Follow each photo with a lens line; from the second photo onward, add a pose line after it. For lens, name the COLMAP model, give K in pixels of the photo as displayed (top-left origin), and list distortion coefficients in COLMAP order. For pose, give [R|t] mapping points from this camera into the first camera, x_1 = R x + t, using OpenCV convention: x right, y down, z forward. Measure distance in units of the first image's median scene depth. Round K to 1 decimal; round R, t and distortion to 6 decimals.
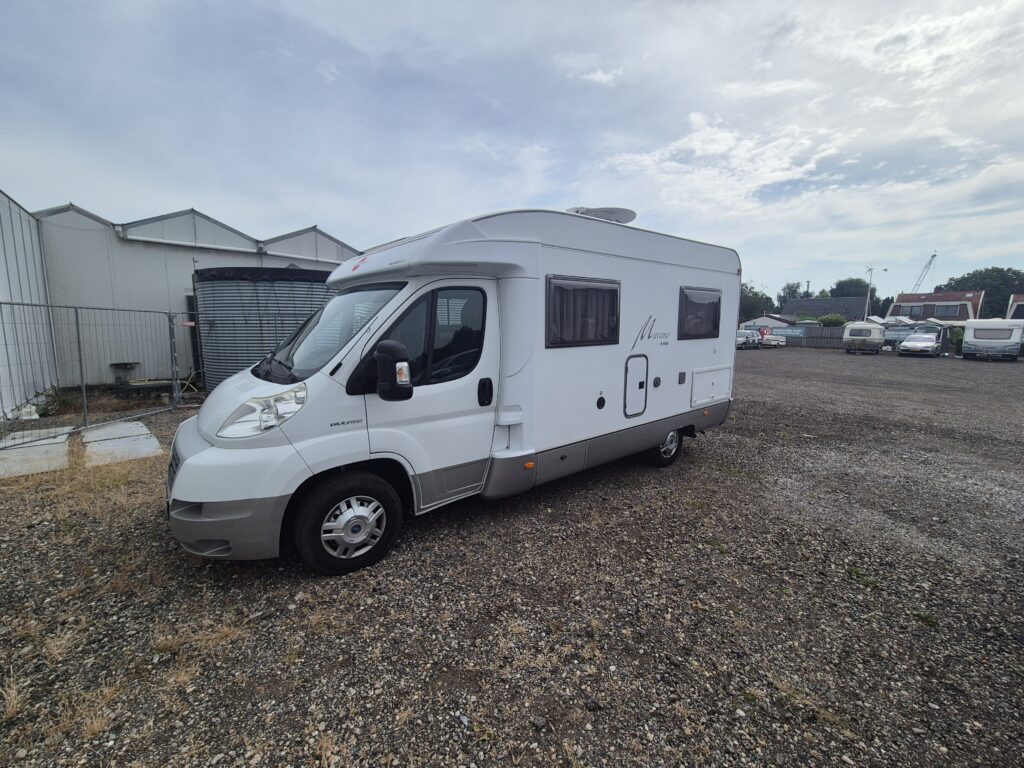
lens RADIAL K [[418.0, 0, 516.5], [0, 418.0, 383.7], [0, 0, 1]] dist [-0.002136, -0.000301]
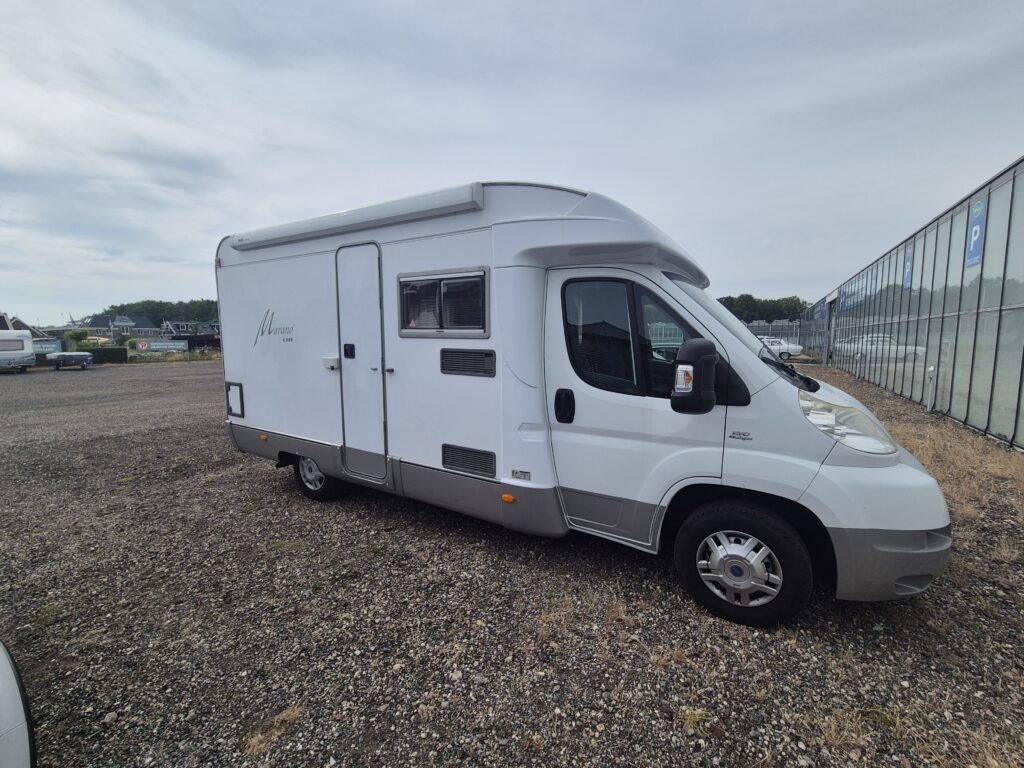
lens RADIAL K [[418.8, 0, 512.0], [0, 418.8, 384.0], [0, 0, 1]] dist [-0.002105, 0.000336]
pose [[-0.357942, -0.110193, 0.927219, -1.053397], [0.135775, 0.976316, 0.168442, -0.247810], [-0.923820, 0.186186, -0.334503, 1.806396]]
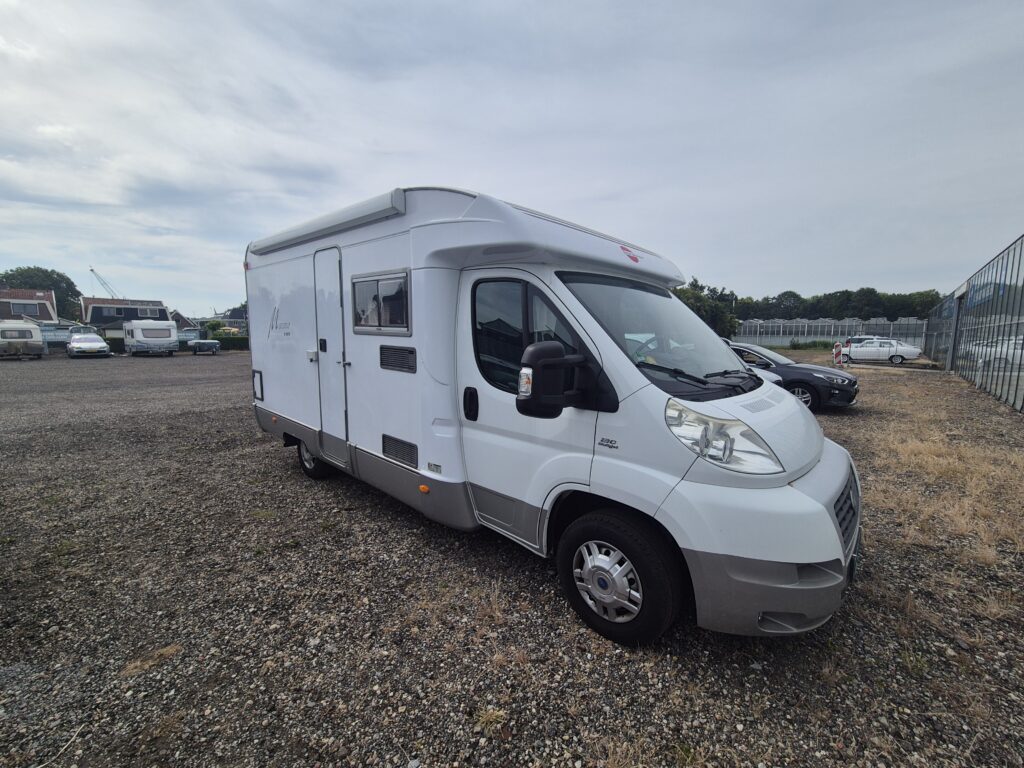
lens RADIAL K [[418.0, 0, 516.5], [0, 418.0, 383.7], [0, 0, 1]] dist [-0.002136, -0.000301]
pose [[-0.169079, -0.131410, 0.976803, -1.162621], [0.130207, 0.979407, 0.154298, -0.210943], [-0.976964, 0.153275, -0.148487, 1.476375]]
